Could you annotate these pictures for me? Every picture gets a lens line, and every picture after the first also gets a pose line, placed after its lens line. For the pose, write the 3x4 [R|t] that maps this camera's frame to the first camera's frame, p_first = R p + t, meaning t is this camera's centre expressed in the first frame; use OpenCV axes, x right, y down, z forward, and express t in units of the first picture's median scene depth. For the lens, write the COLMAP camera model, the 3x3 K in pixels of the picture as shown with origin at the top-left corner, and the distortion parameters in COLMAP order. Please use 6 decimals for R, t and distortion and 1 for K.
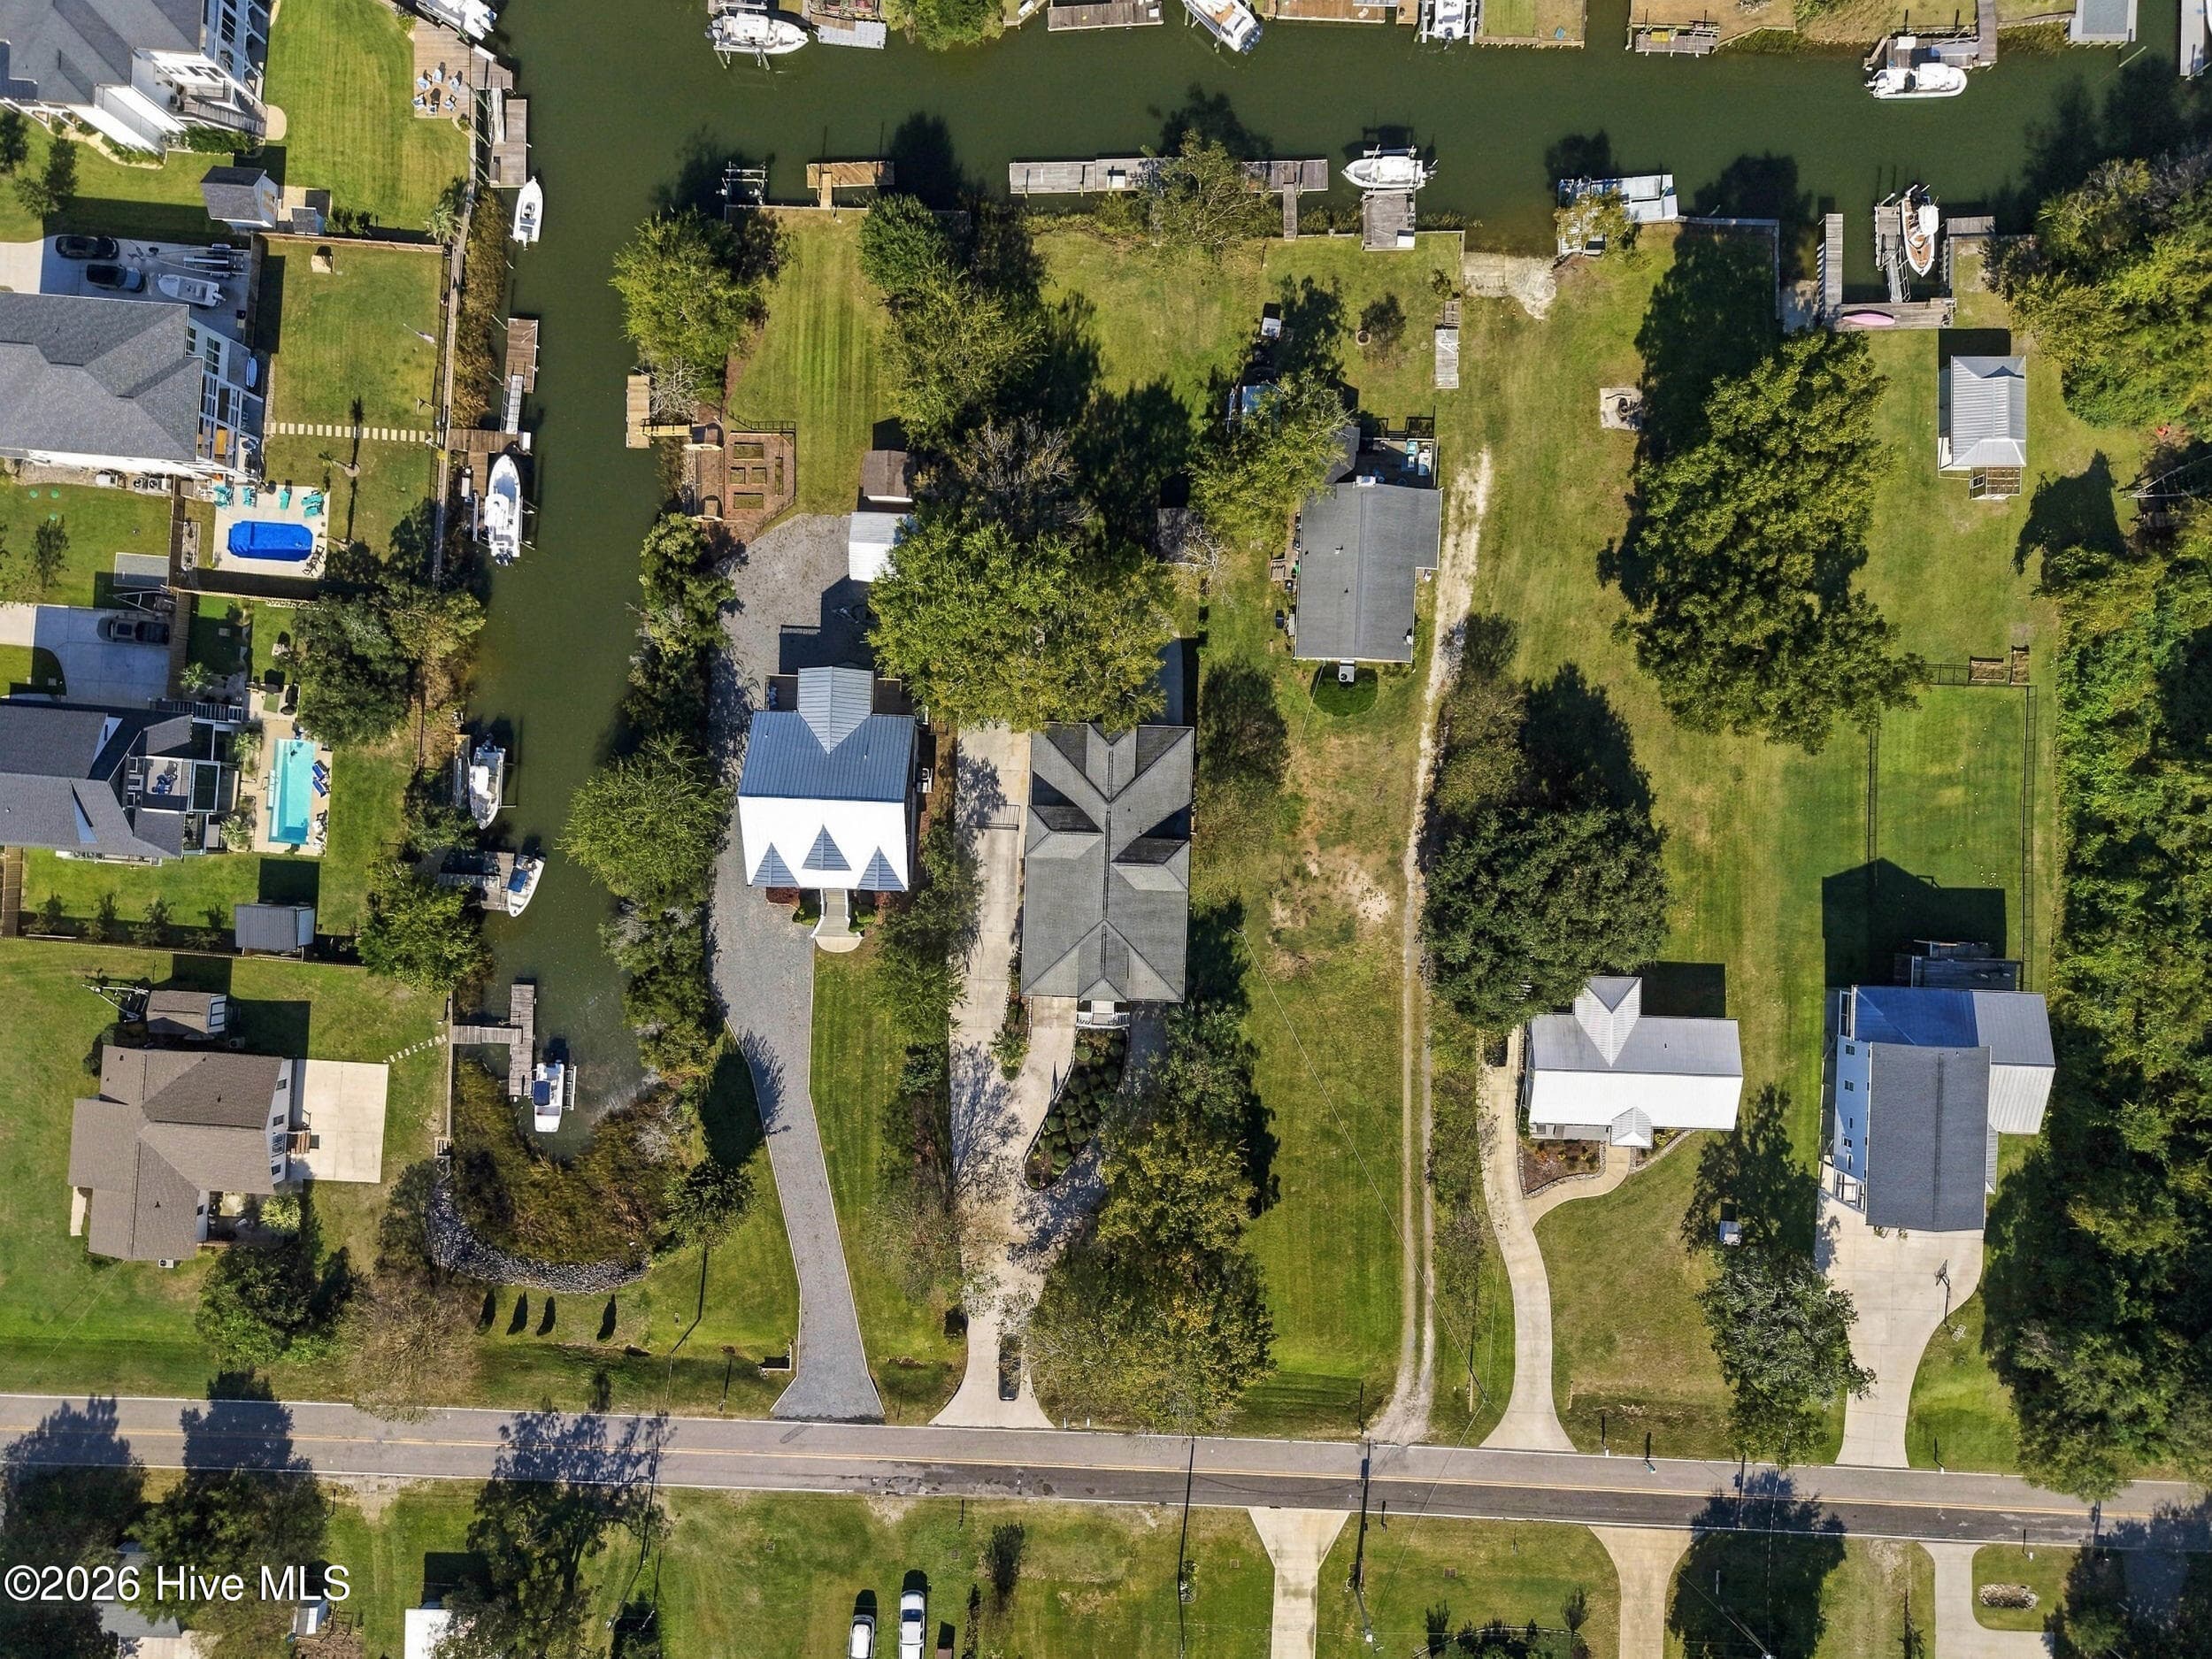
lens RADIAL K [[1493.2, 0, 1106.0], [0, 1493.2, 829.5], [0, 0, 1]] dist [0.054718, -0.050505]
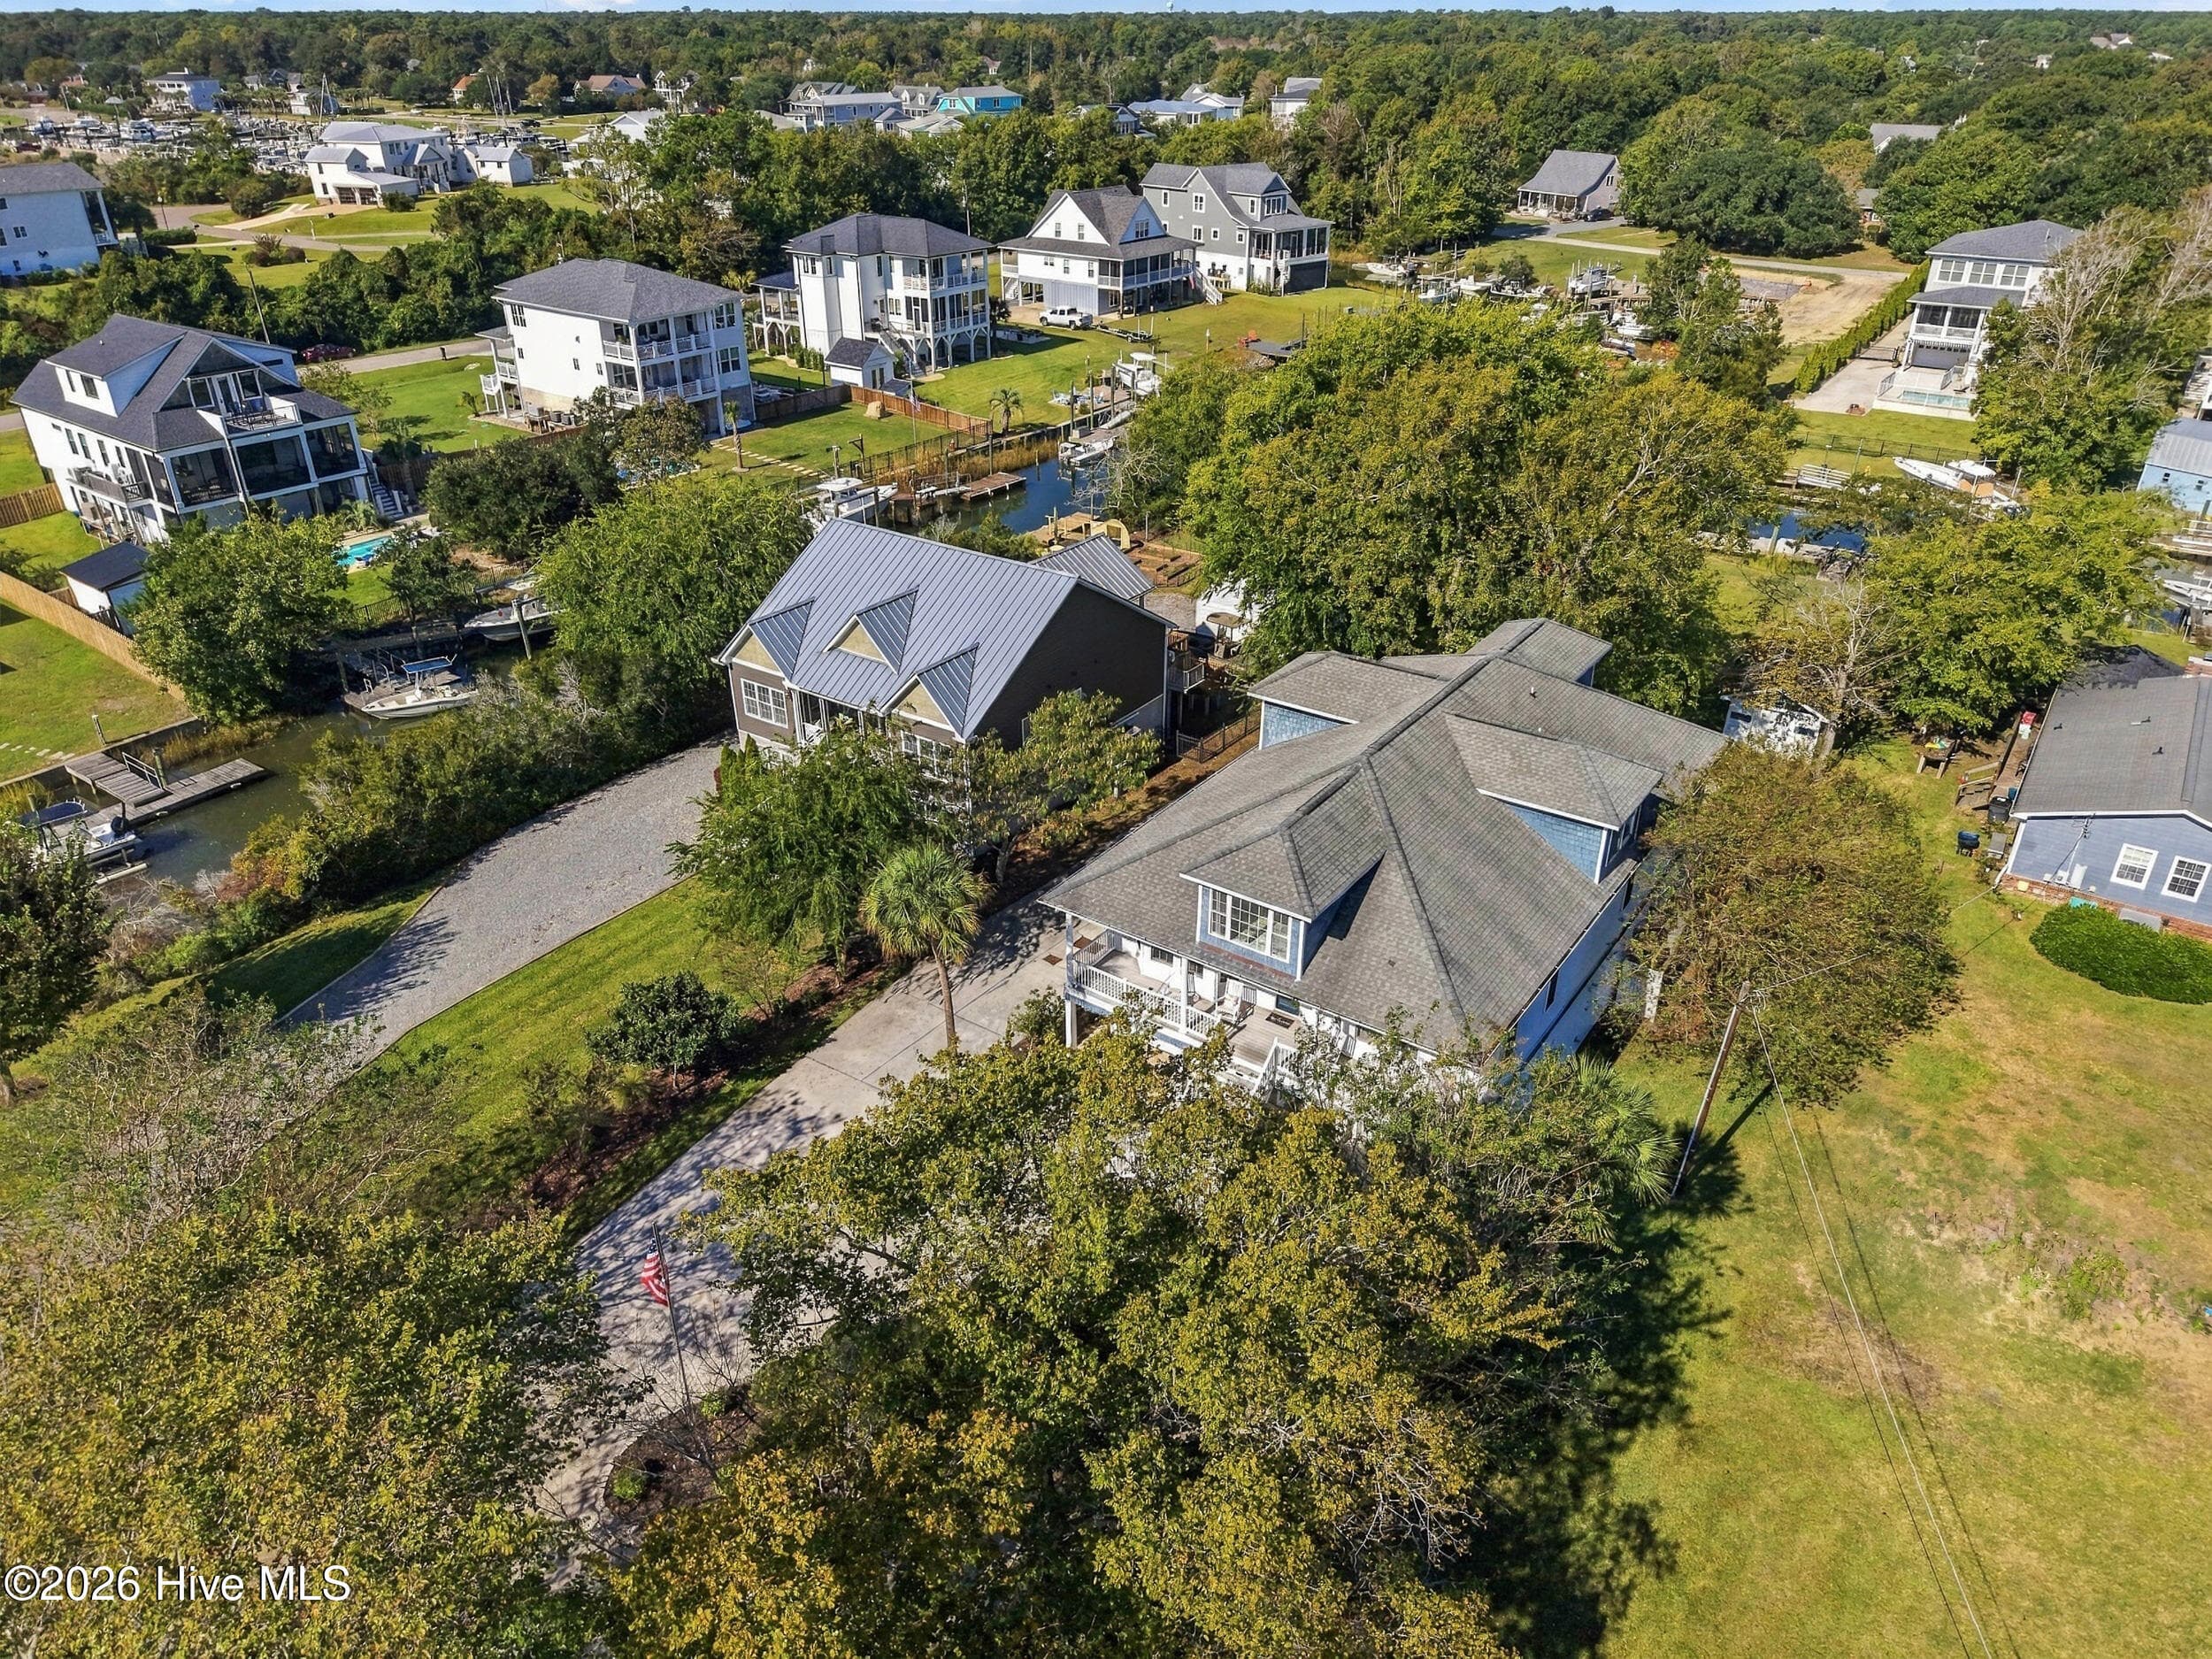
lens RADIAL K [[1493.2, 0, 1106.0], [0, 1493.2, 829.5], [0, 0, 1]] dist [0.054718, -0.050505]
pose [[0.842279, 0.257693, -0.473456, 0.111664], [-0.539034, 0.397860, -0.742395, 0.343248], [-0.002940, 0.880512, 0.474014, 0.777948]]
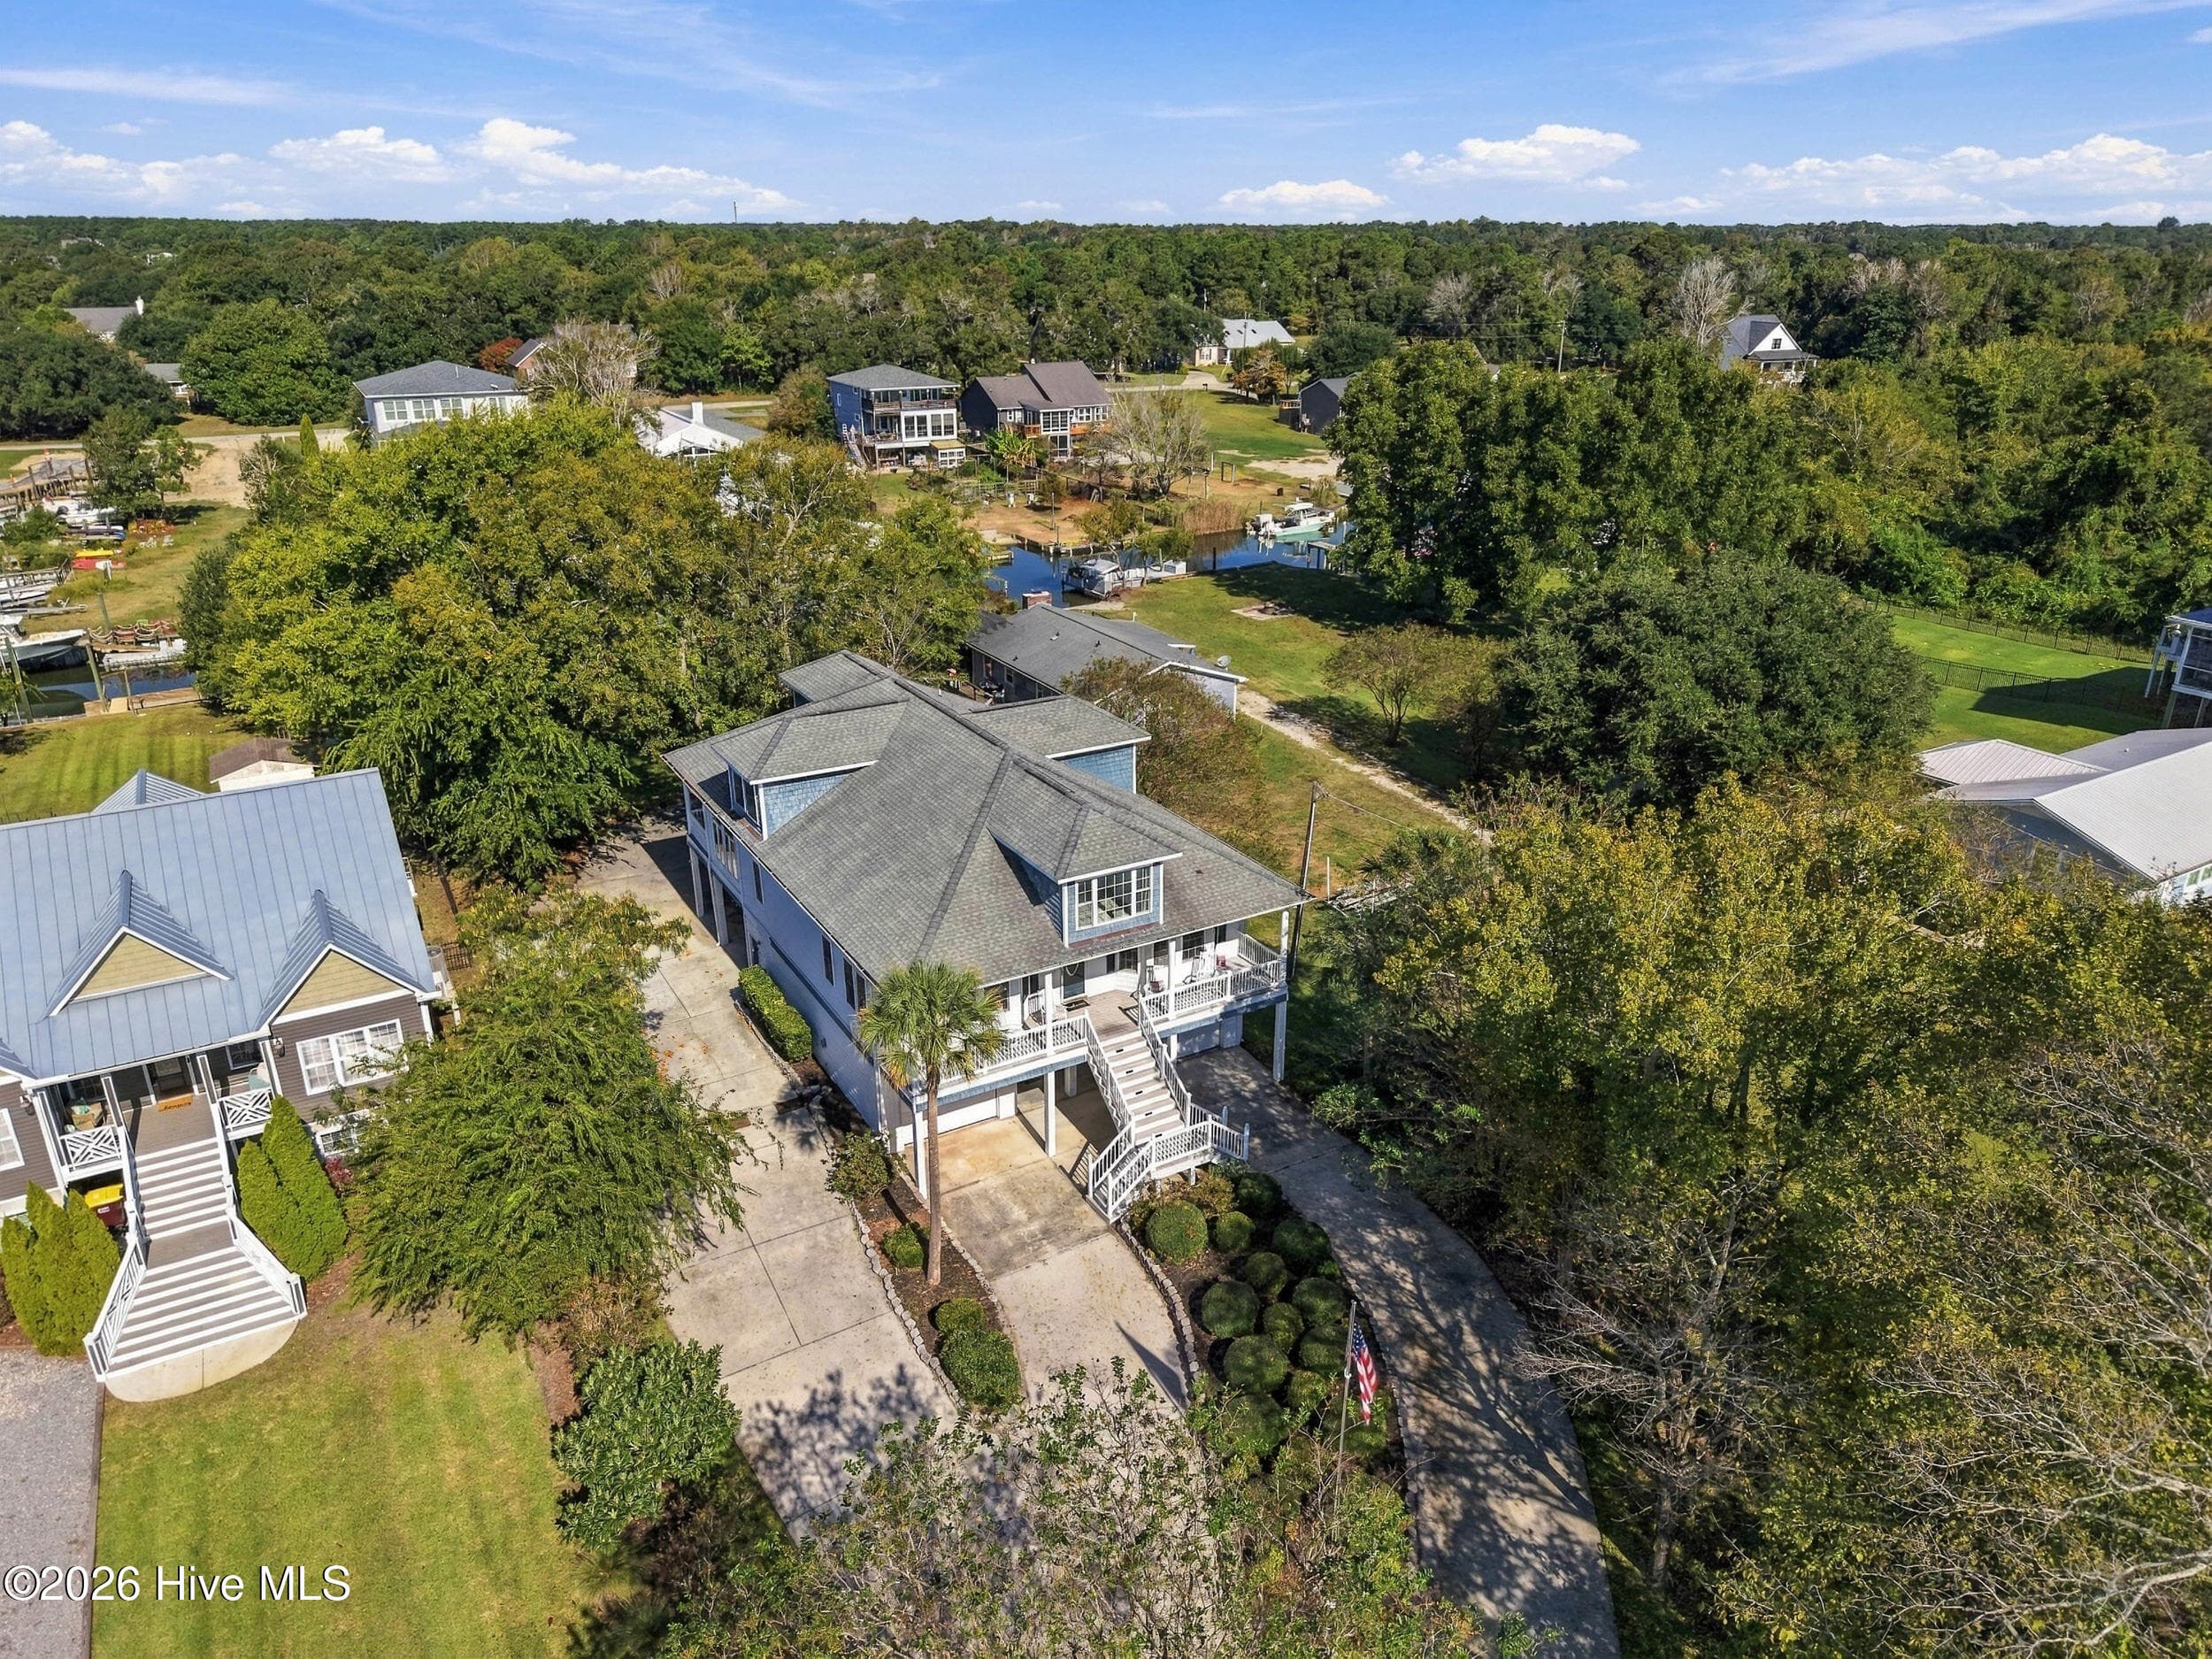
lens RADIAL K [[1493.2, 0, 1106.0], [0, 1493.2, 829.5], [0, 0, 1]] dist [0.054718, -0.050505]
pose [[0.843445, -0.204692, 0.496691, -0.157444], [0.537209, 0.326194, -0.777820, 0.345516], [-0.002804, 0.922875, 0.385089, 0.808182]]
